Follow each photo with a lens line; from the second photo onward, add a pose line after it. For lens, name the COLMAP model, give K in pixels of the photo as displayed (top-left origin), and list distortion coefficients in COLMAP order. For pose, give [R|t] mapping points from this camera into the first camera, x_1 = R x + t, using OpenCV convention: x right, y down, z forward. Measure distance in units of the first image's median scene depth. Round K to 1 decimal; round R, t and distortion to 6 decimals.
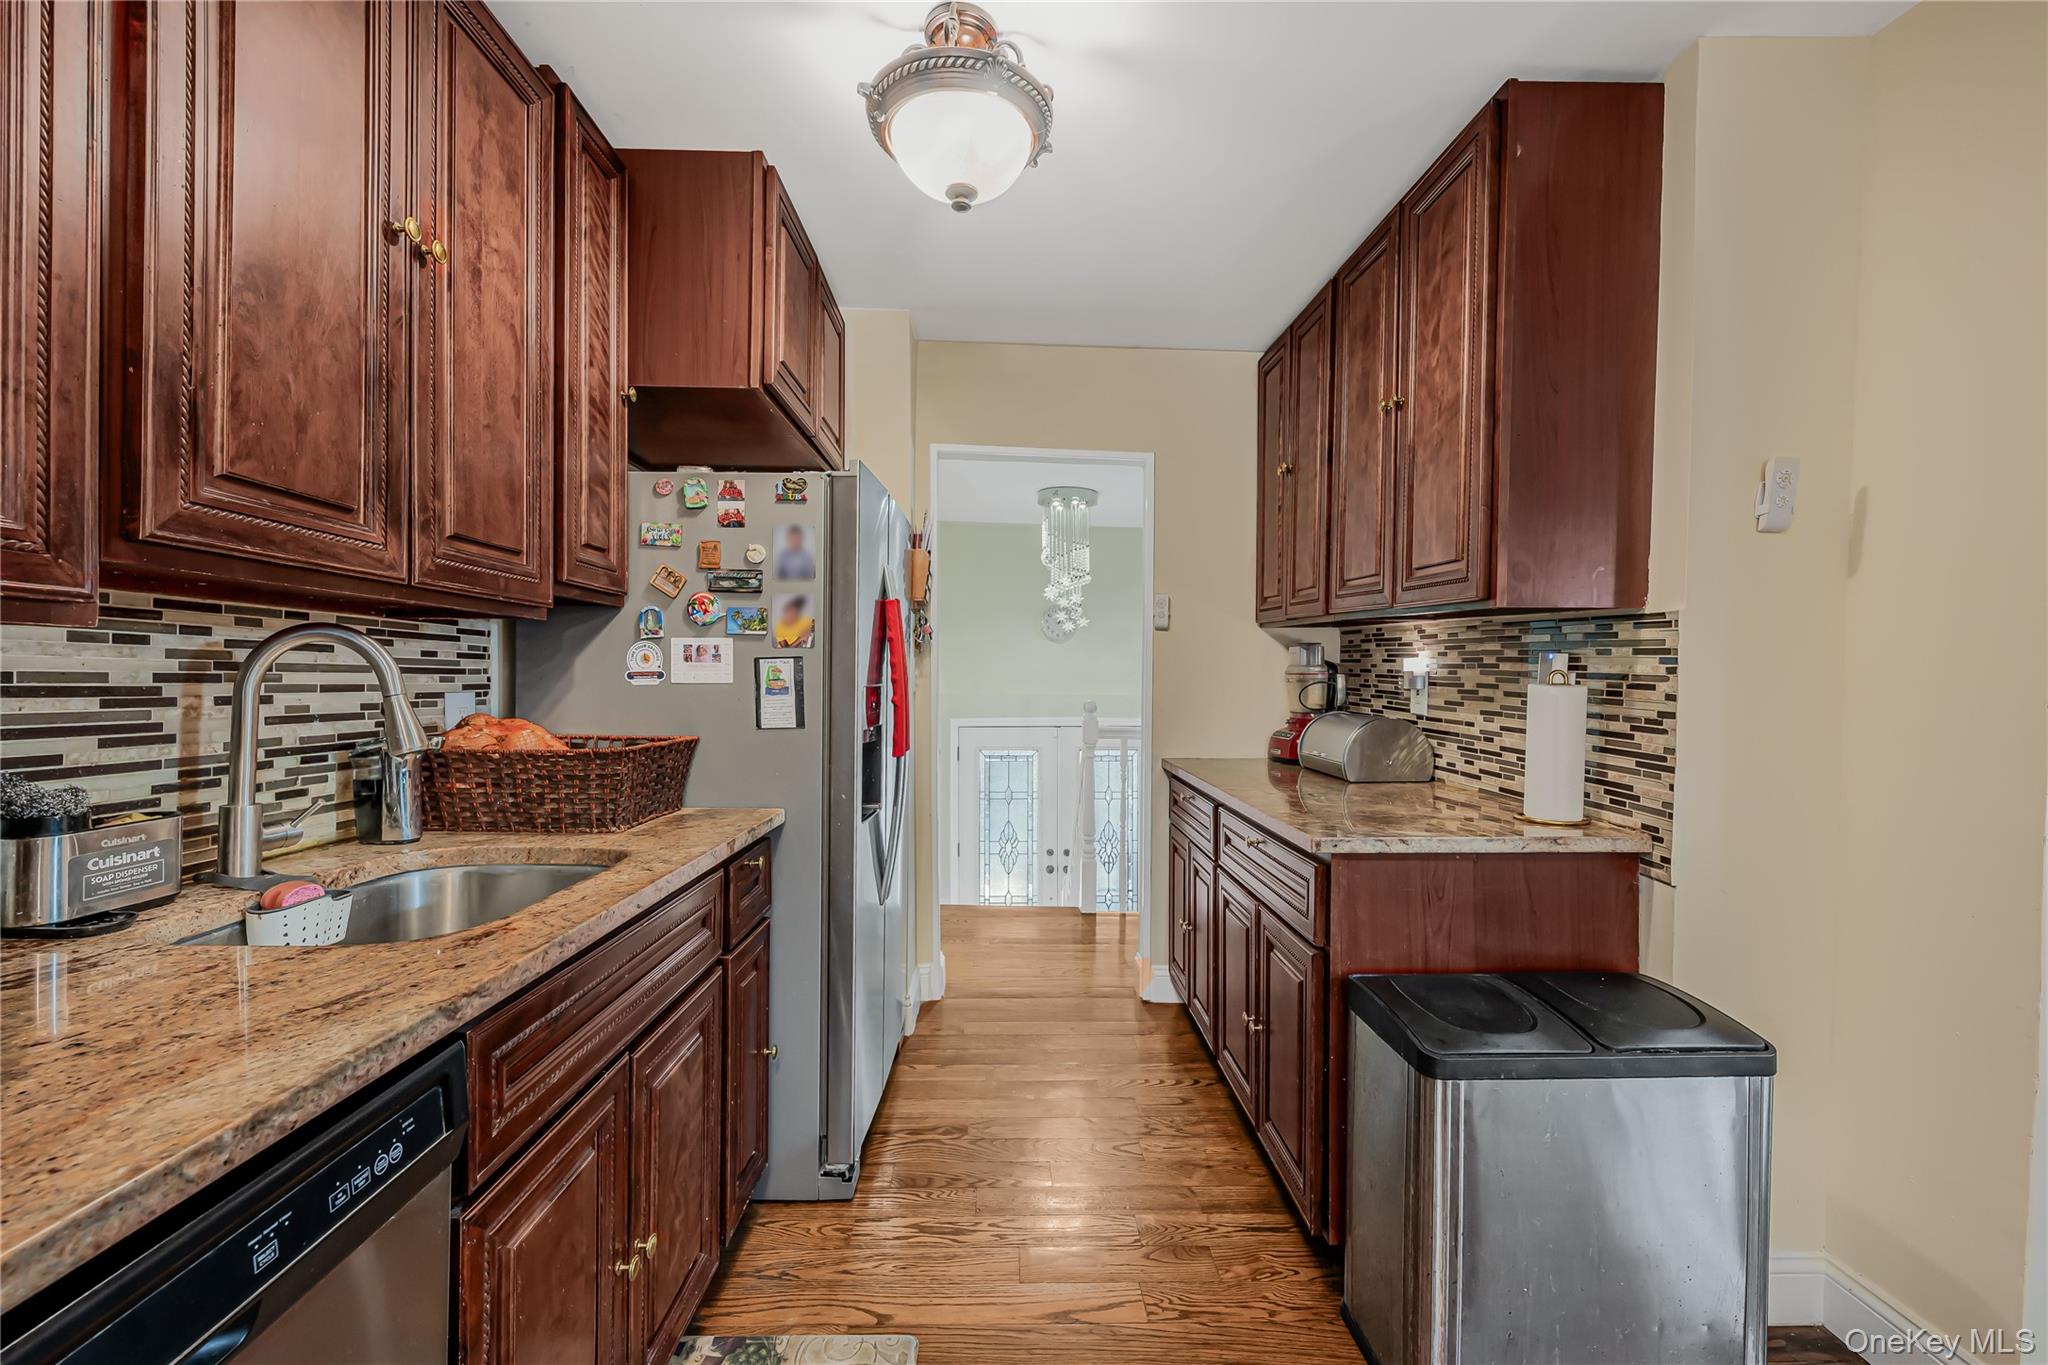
lens RADIAL K [[850.3, 0, 1023.9], [0, 850.3, 686.1], [0, 0, 1]] dist [0.007340, -0.000467]
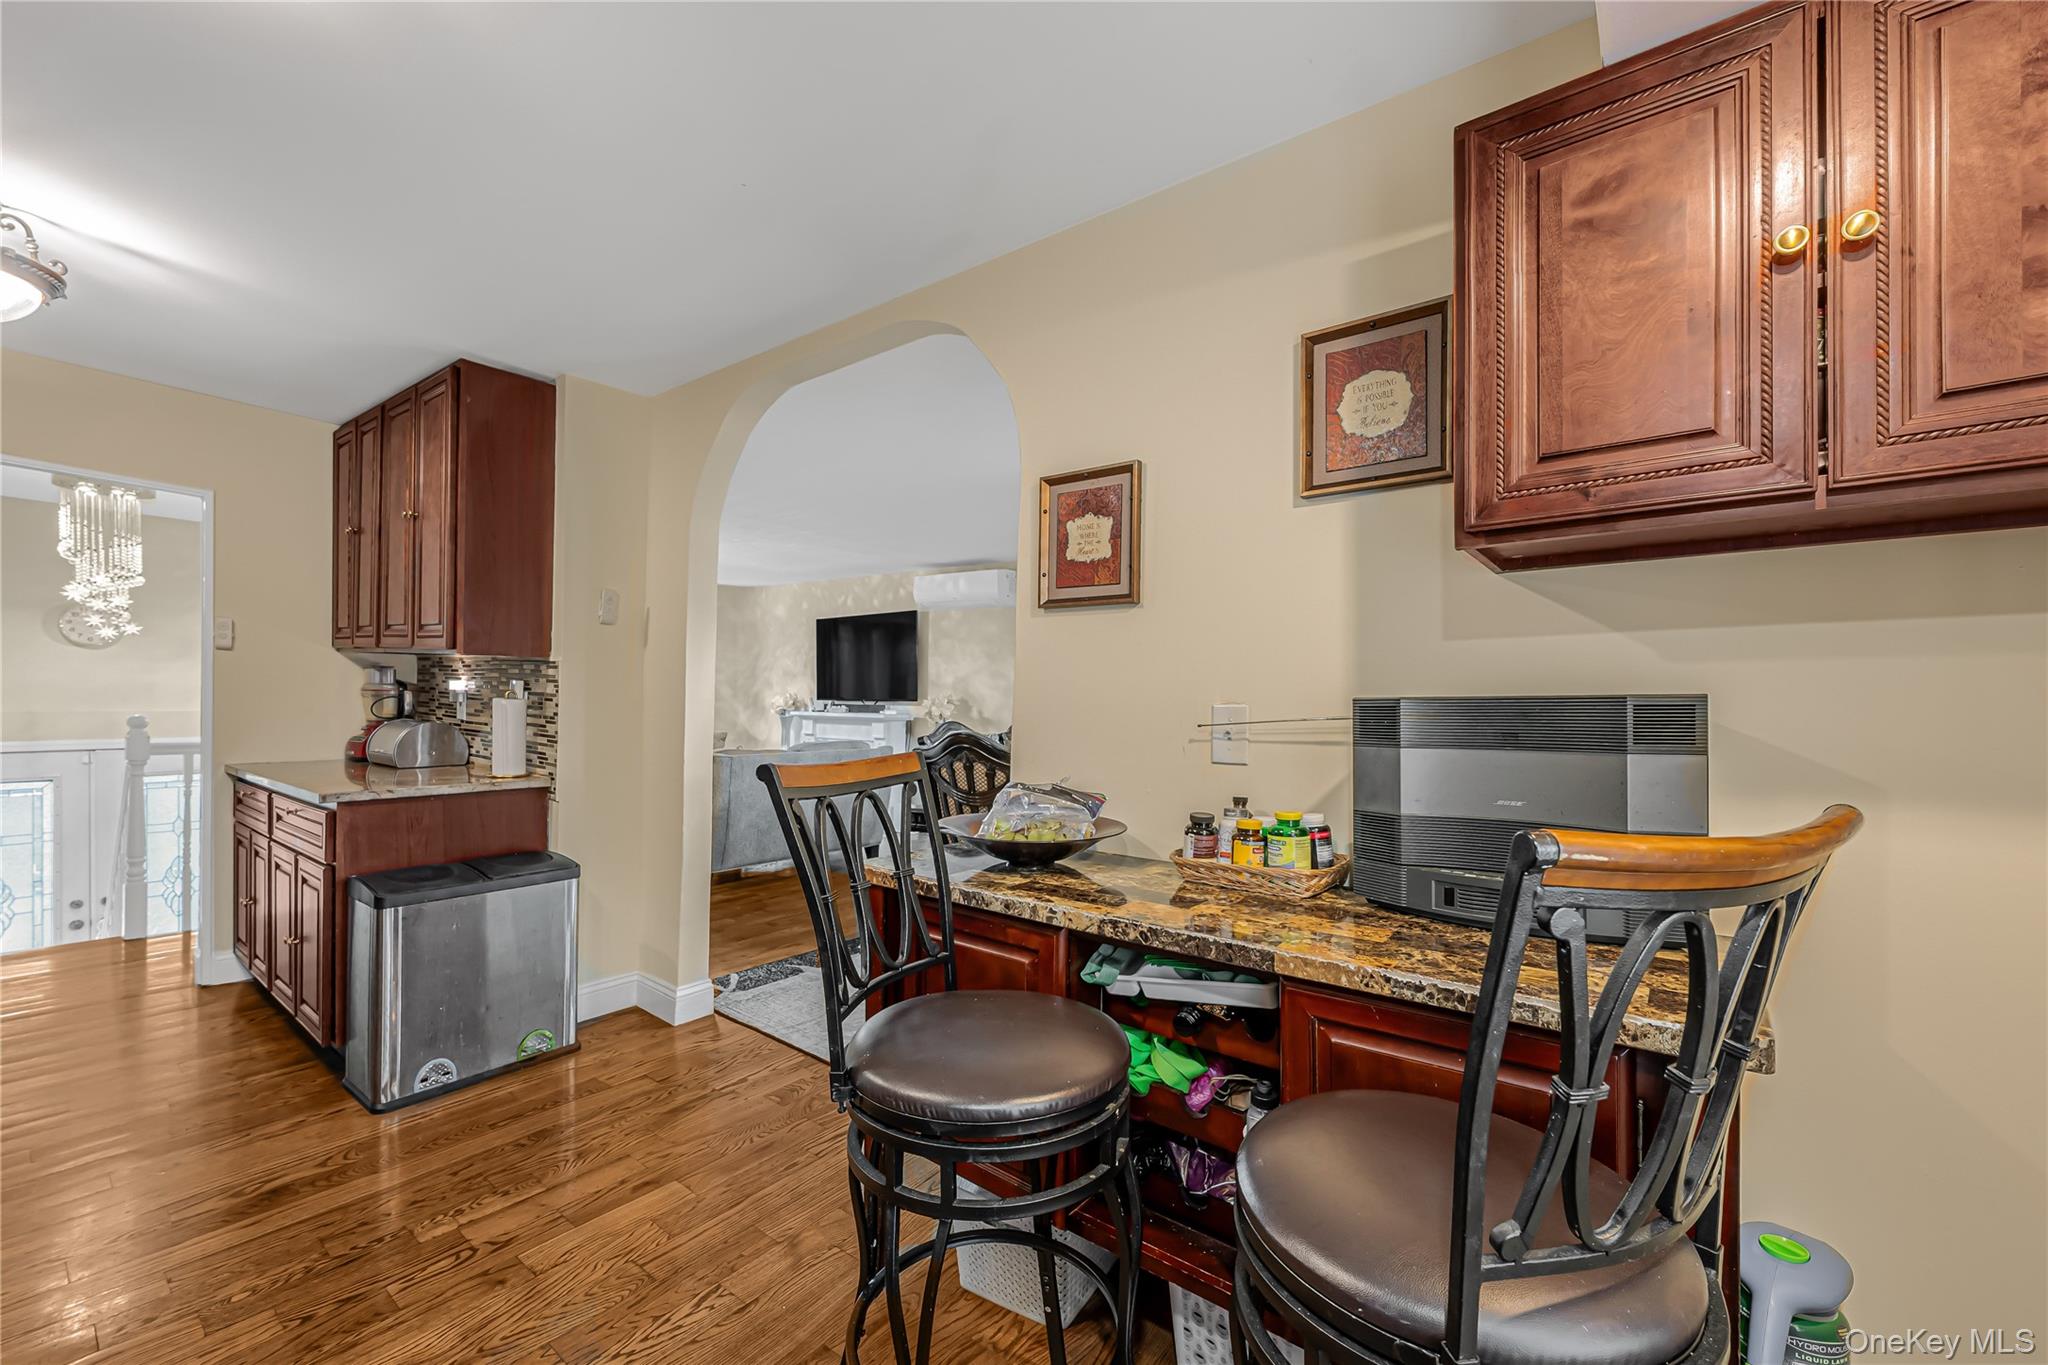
lens RADIAL K [[850.3, 0, 1046.4], [0, 850.3, 703.1], [0, 0, 1]] dist [0.007340, -0.000467]
pose [[0.641020, -0.001824, 0.767522, -0.009694], [0.001036, 0.999998, 0.001512, 0.004070], [-0.767523, -0.000174, 0.641021, -0.603964]]
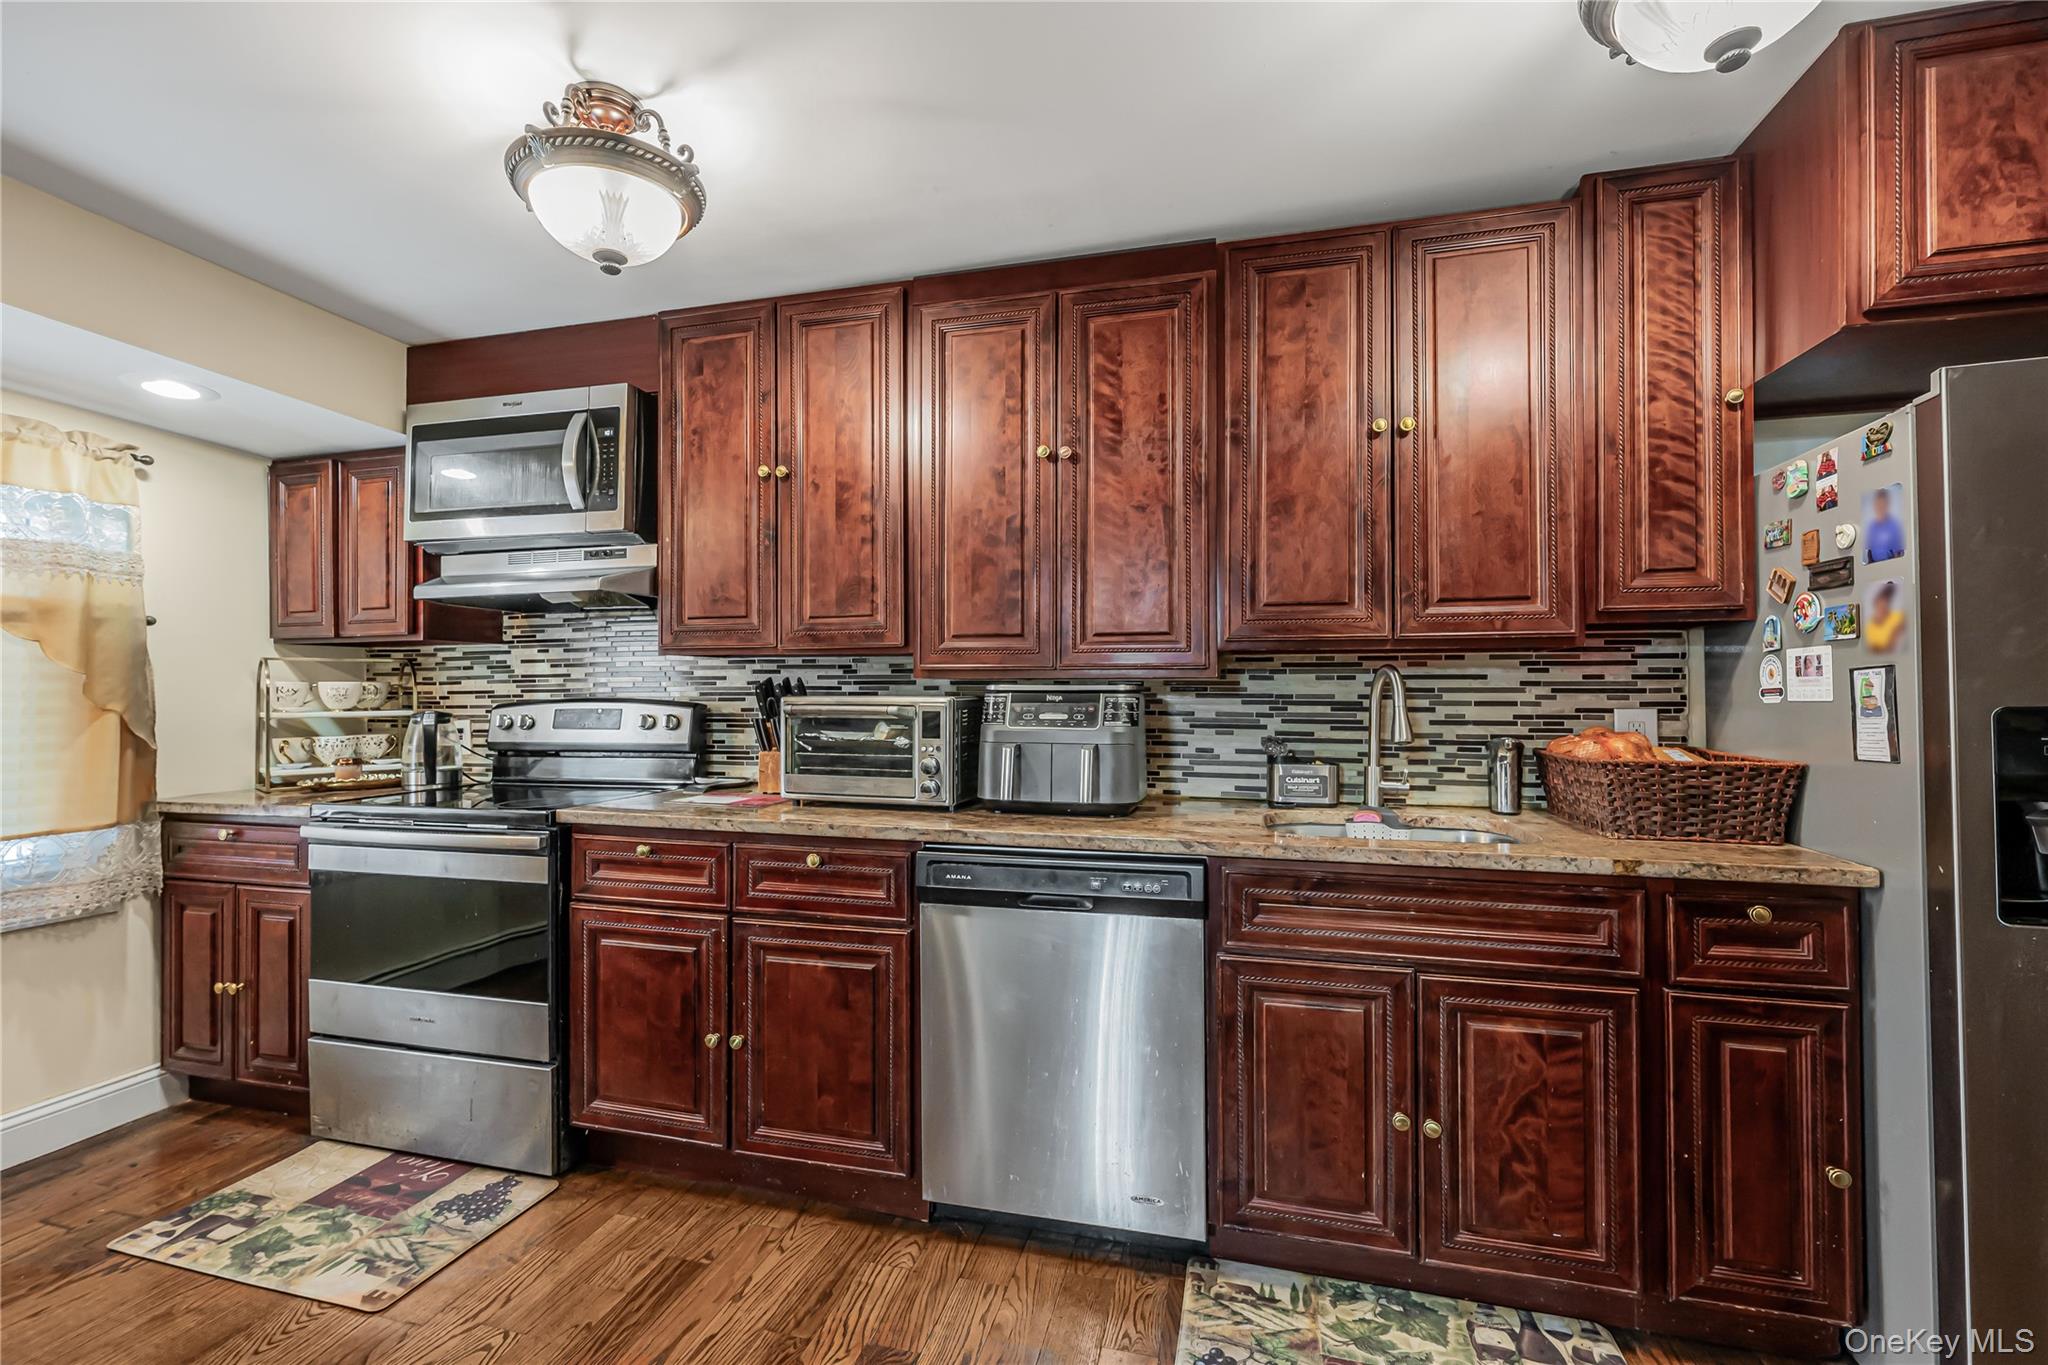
lens RADIAL K [[861.7, 0, 1021.7], [0, 861.7, 681.8], [0, 0, 1]] dist [-0.002216, -0.001594]
pose [[-0.280907, -0.020493, -0.959516, 0.925709], [-0.008364, 0.999786, -0.018905, -0.000018], [0.959698, 0.002715, -0.281019, 0.694911]]
